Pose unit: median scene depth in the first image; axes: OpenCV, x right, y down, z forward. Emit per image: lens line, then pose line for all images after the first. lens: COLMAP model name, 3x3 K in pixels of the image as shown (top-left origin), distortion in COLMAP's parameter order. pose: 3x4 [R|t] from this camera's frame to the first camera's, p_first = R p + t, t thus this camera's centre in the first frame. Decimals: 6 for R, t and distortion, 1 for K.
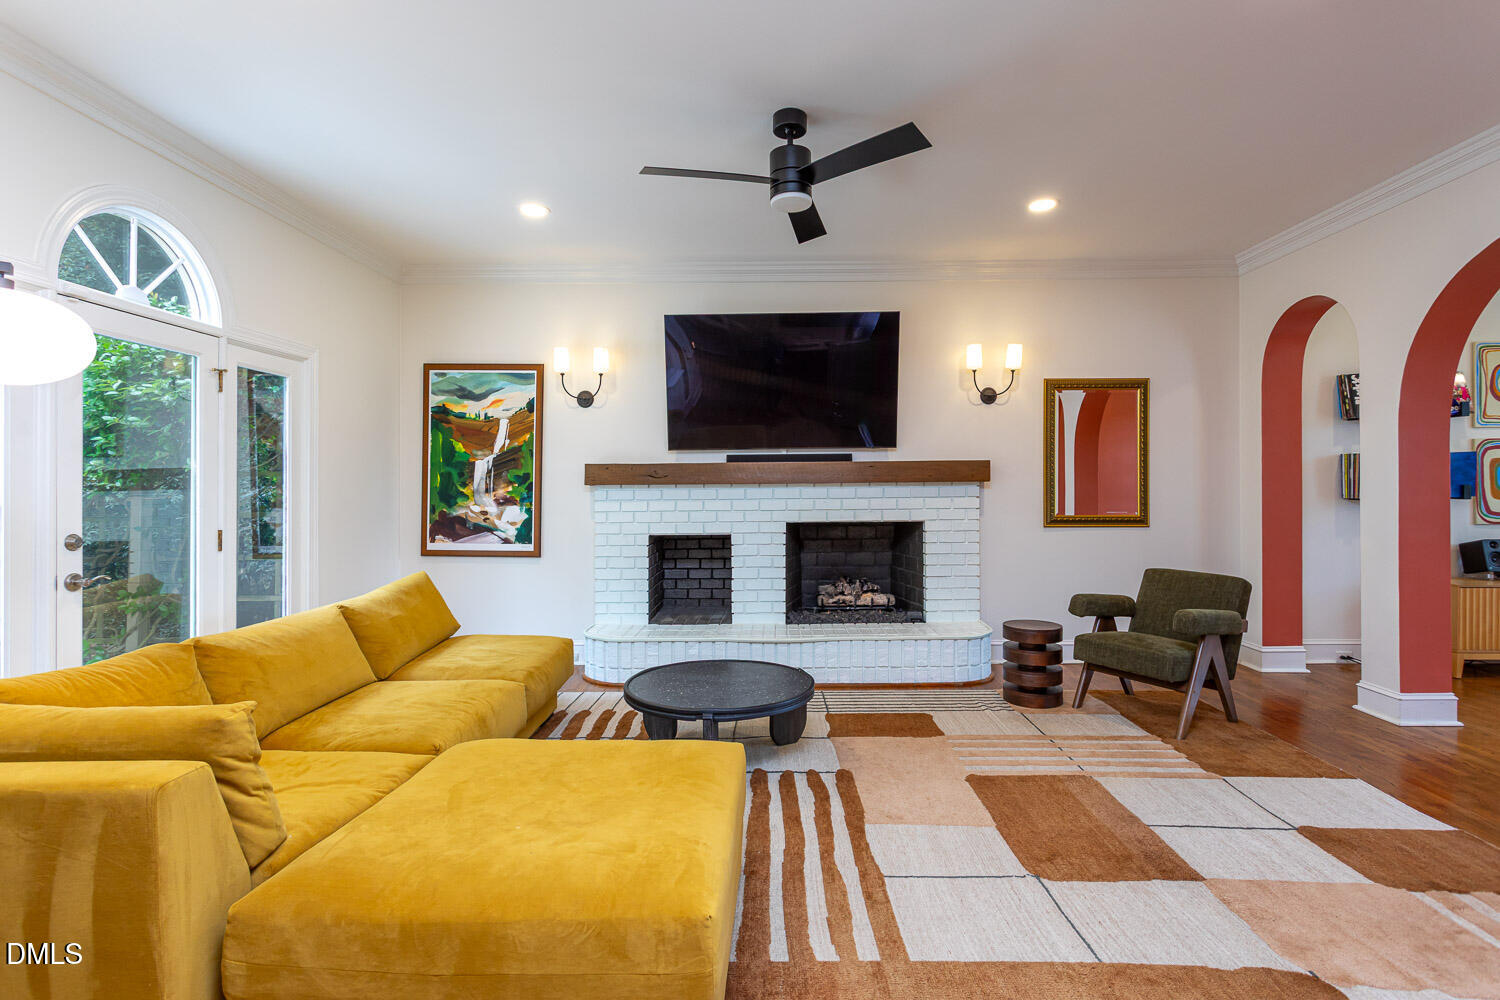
lens RADIAL K [[705.4, 0, 746.3], [0, 705.4, 491.5], [0, 0, 1]] dist [-0.002089, 0.004144]
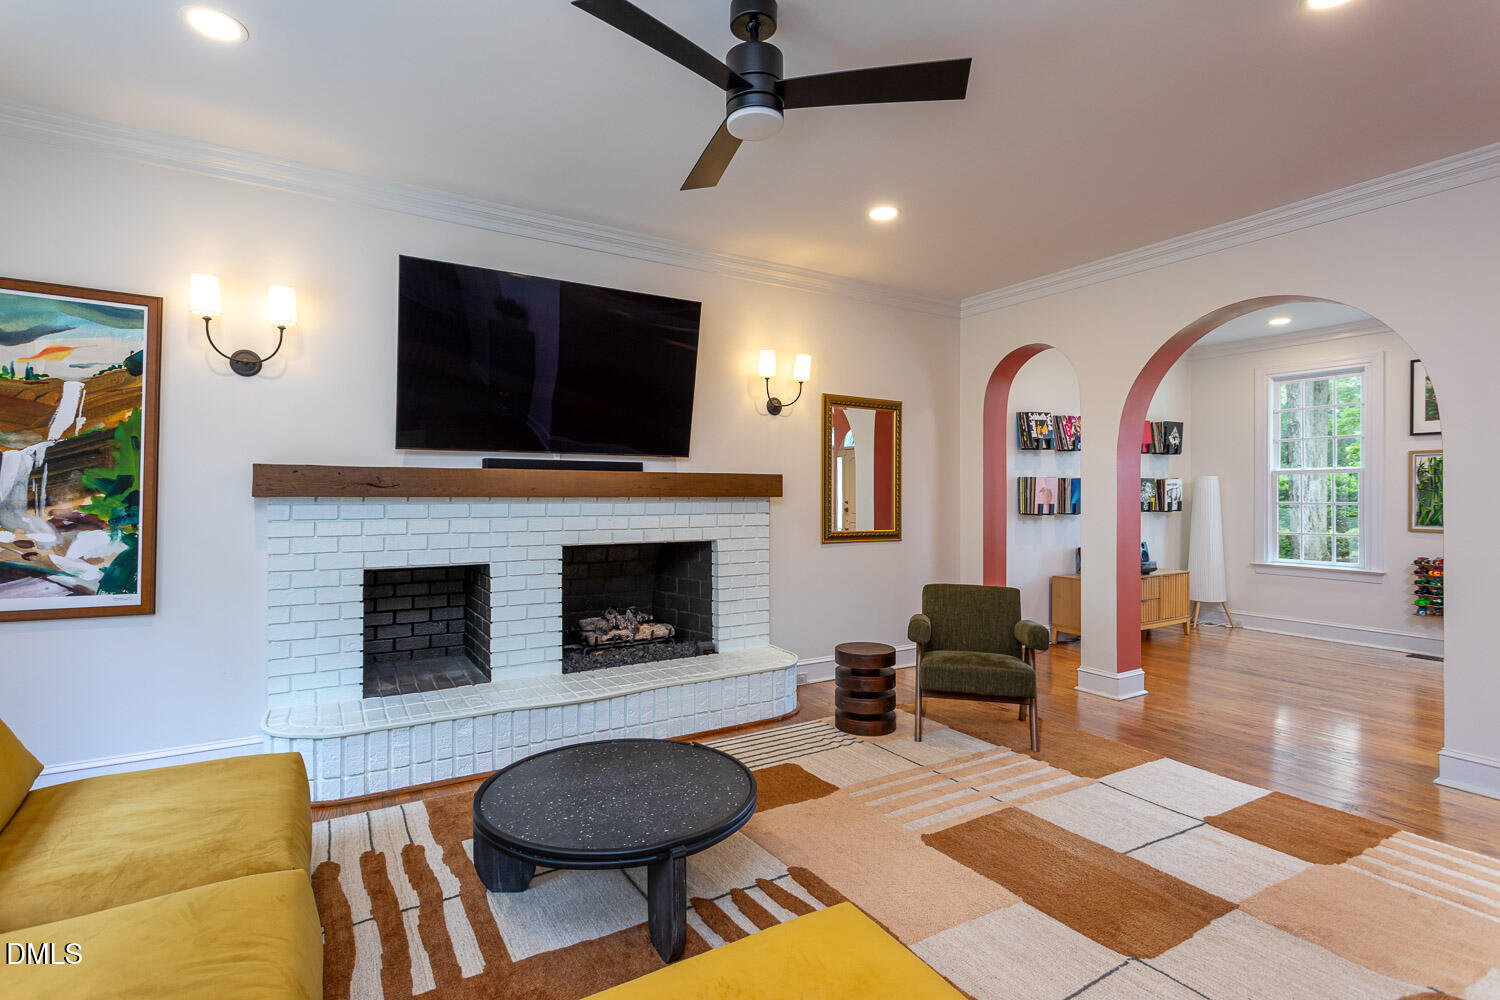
lens RADIAL K [[705.4, 0, 751.4], [0, 705.4, 503.7], [0, 0, 1]] dist [-0.002089, 0.004144]
pose [[0.842996, 0.003931, 0.537906, -0.192720], [-0.006483, 0.999975, 0.002851, -0.007660], [-0.537881, -0.005890, 0.843000, 0.215879]]
